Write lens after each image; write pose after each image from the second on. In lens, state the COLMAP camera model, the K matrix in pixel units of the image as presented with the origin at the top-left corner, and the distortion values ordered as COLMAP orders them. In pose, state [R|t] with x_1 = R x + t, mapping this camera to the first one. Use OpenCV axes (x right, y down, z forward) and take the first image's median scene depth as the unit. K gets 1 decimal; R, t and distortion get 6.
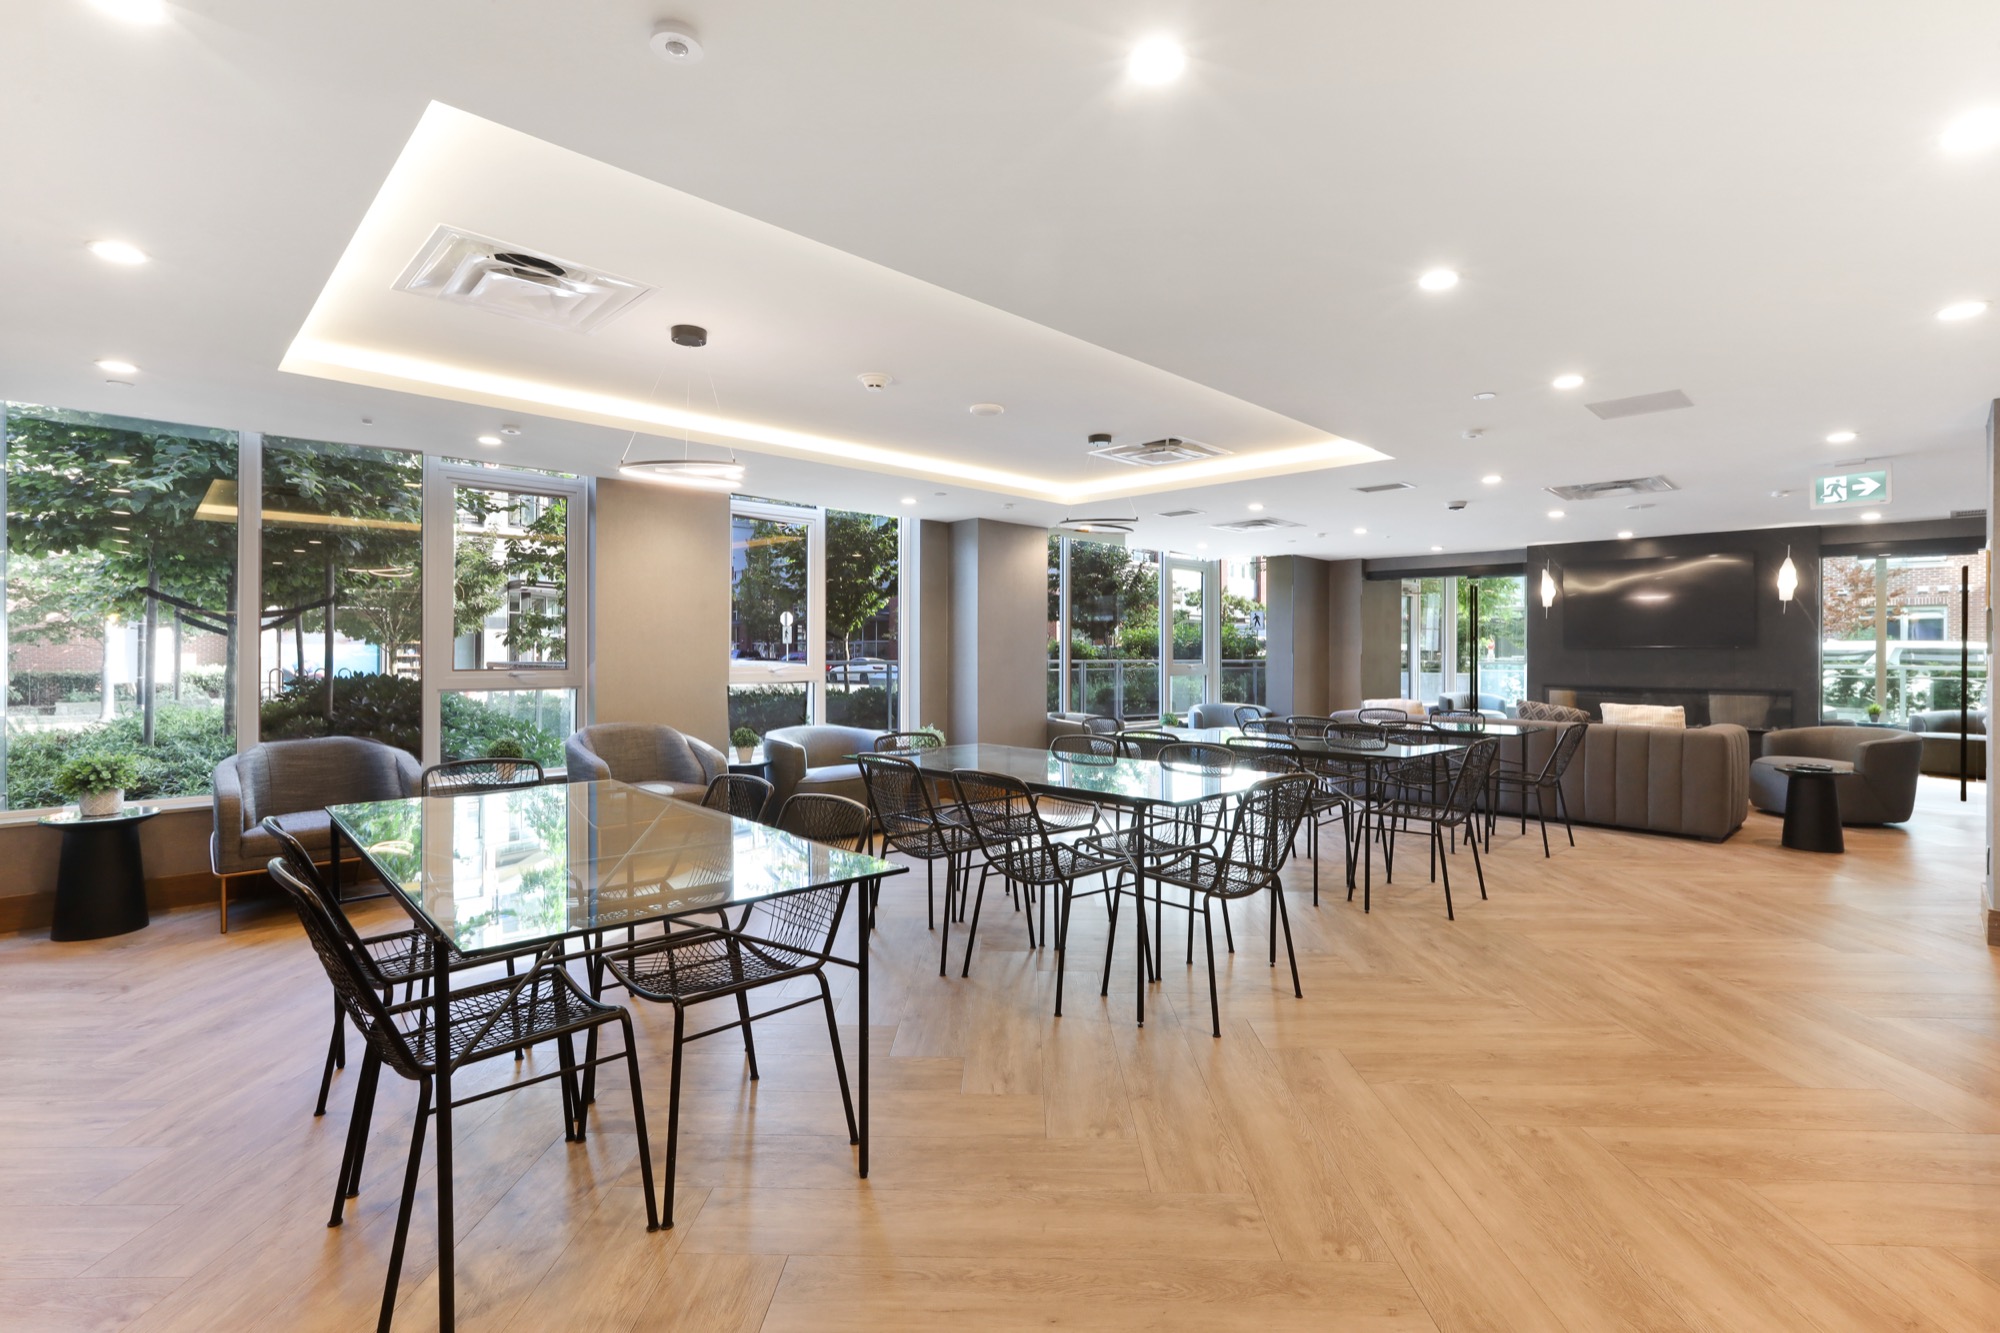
lens RADIAL K [[908.7, 0, 1008.5], [0, 908.7, 664.8], [0, 0, 1]] dist [-0.025232, 0.016436]
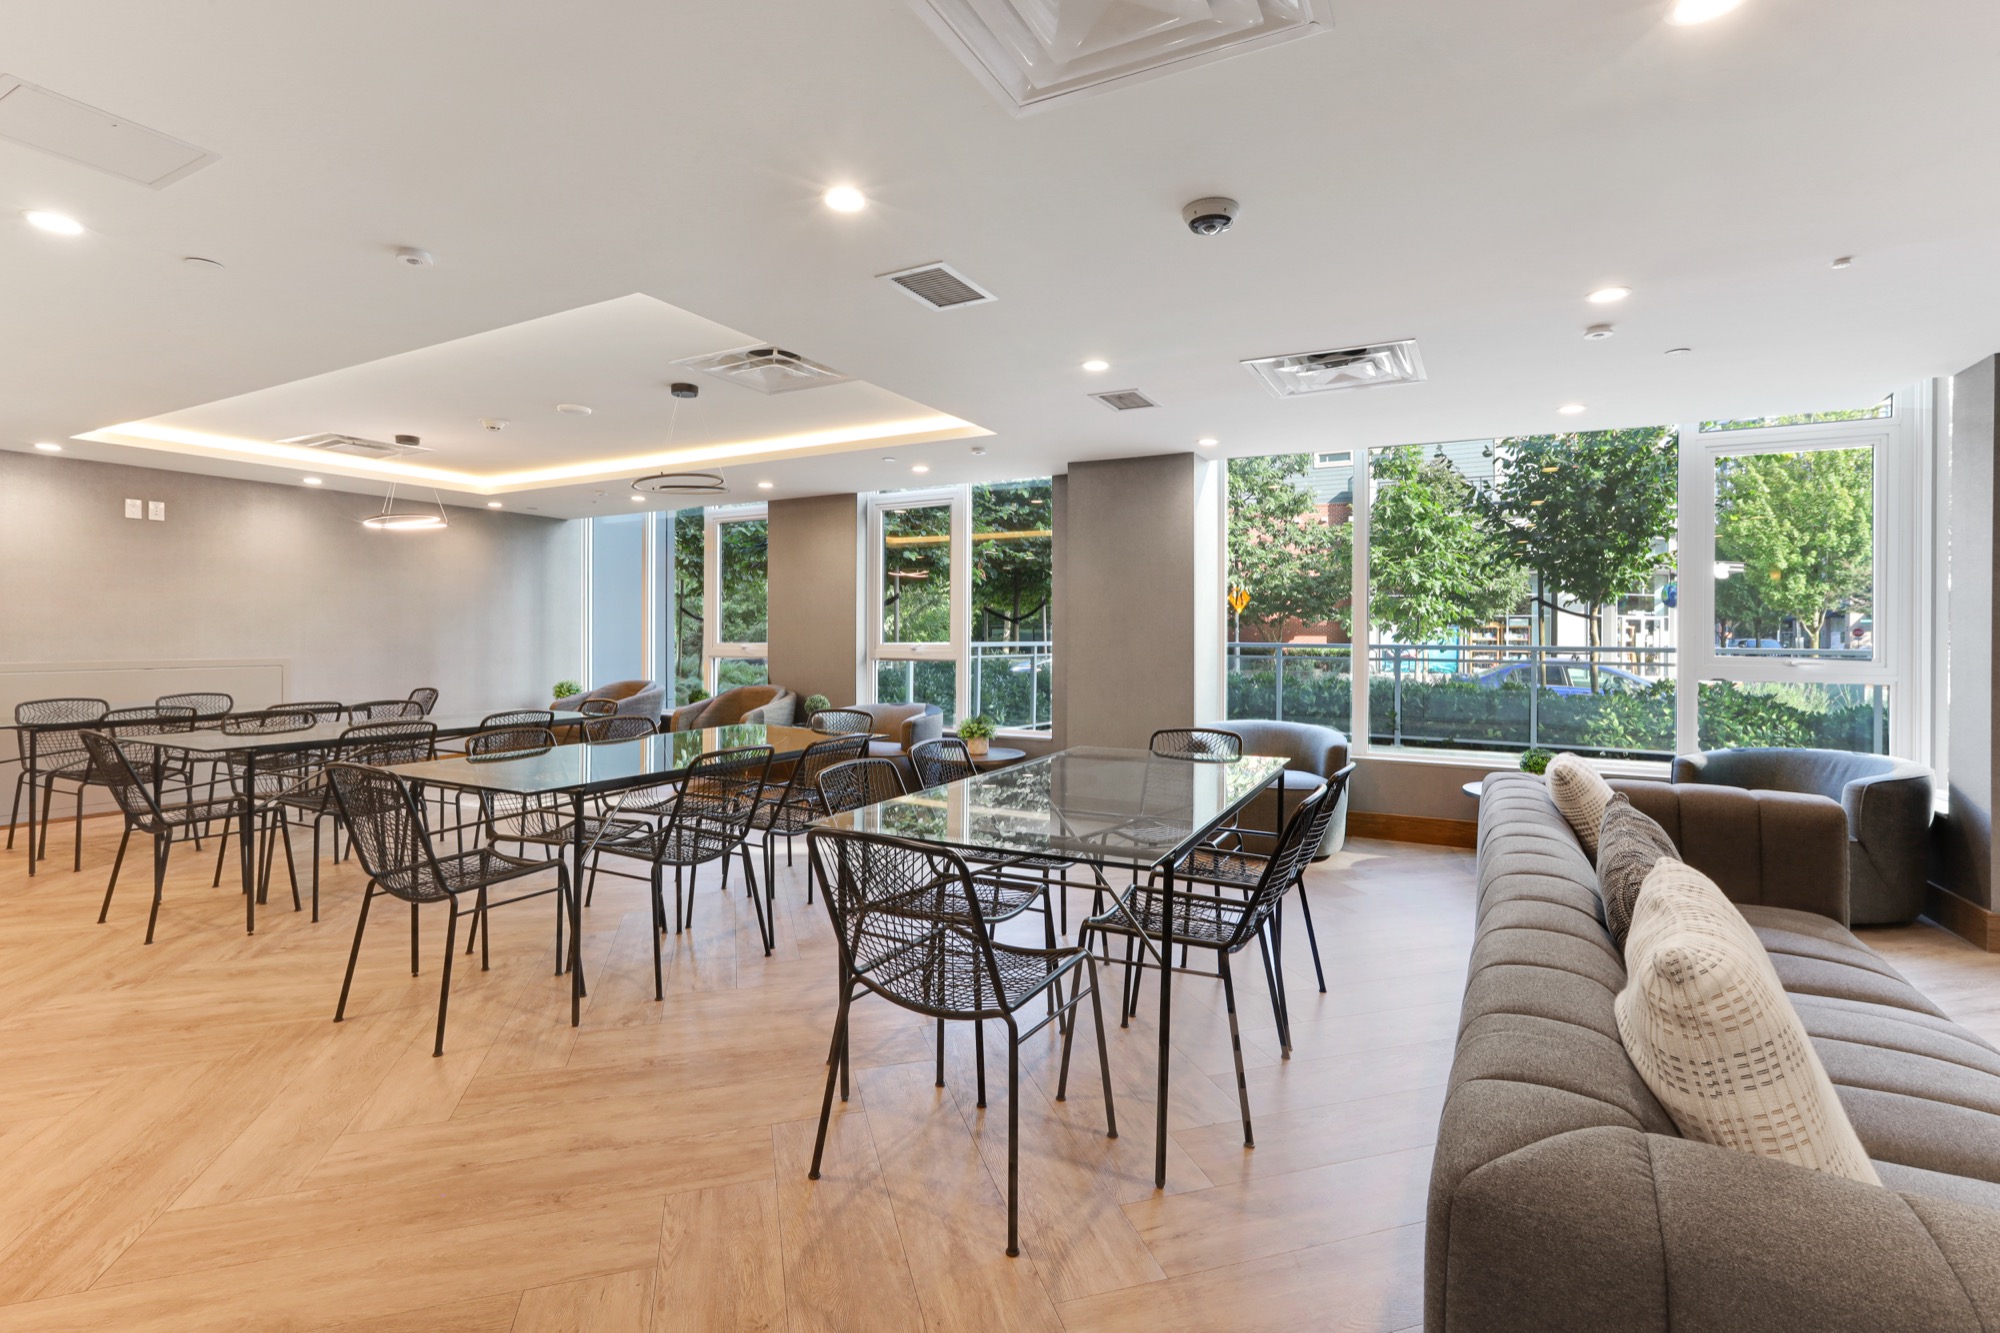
lens RADIAL K [[895.6, 0, 1006.8], [0, 895.6, 638.2], [0, 0, 1]] dist [-0.009284, 0.000251]
pose [[0.307384, 0.004709, -0.951574, 0.463005], [-0.016301, 0.999867, -0.000318, -0.002888], [0.951446, 0.015609, 0.307420, 0.464188]]
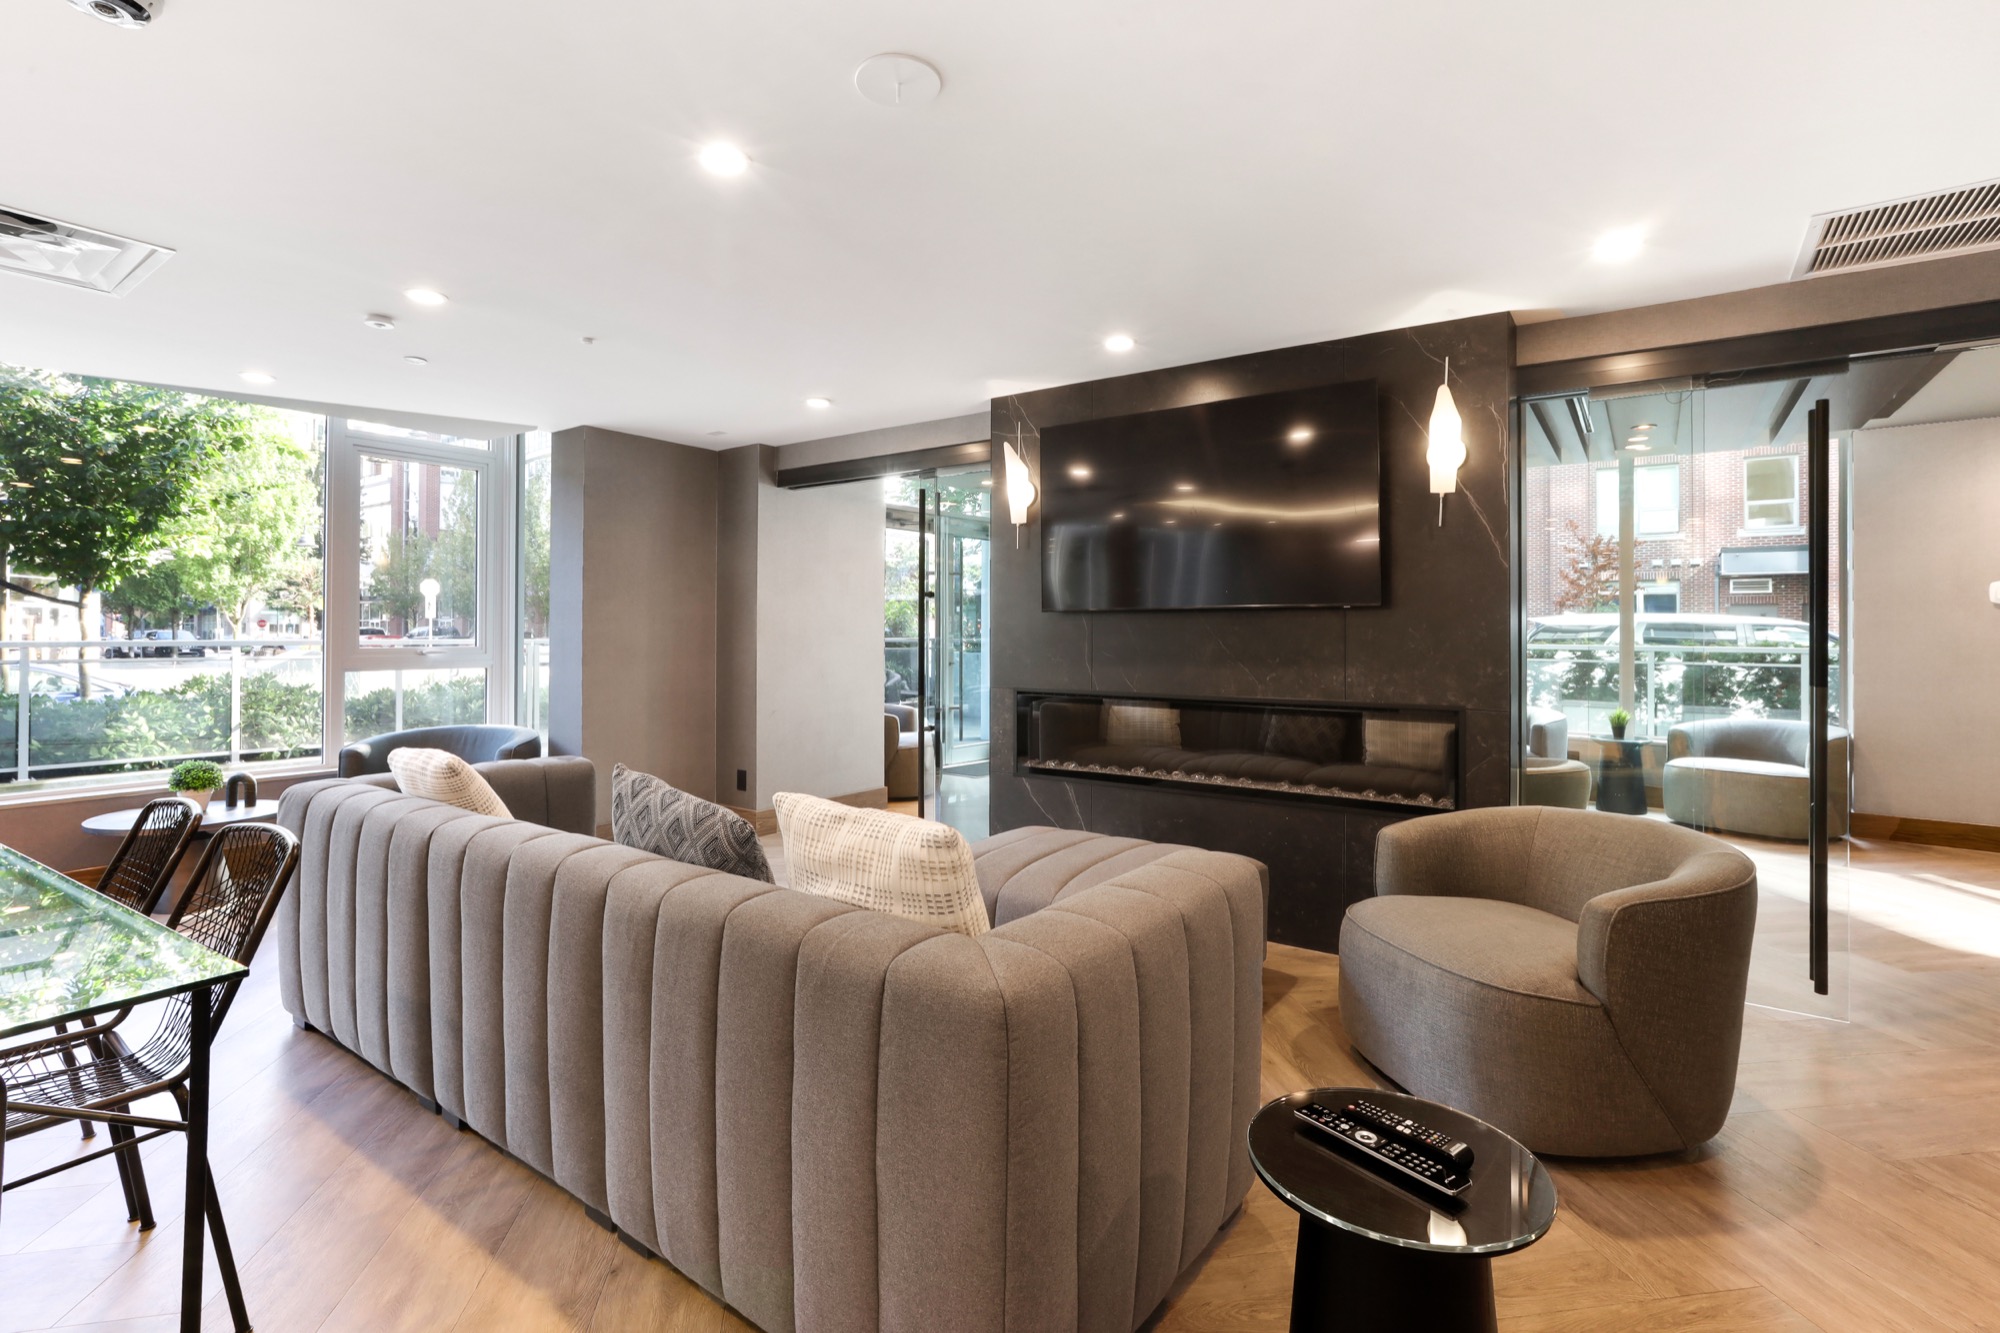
lens RADIAL K [[944.4, 0, 971.3], [0, 944.4, 630.9], [0, 0, 1]] dist [-0.028586, 0.020242]
pose [[0.986418, 0.001398, 0.164249, 0.400539], [0.000588, 0.999927, -0.012046, -0.002758], [-0.164254, 0.011979, 0.986345, 0.420608]]
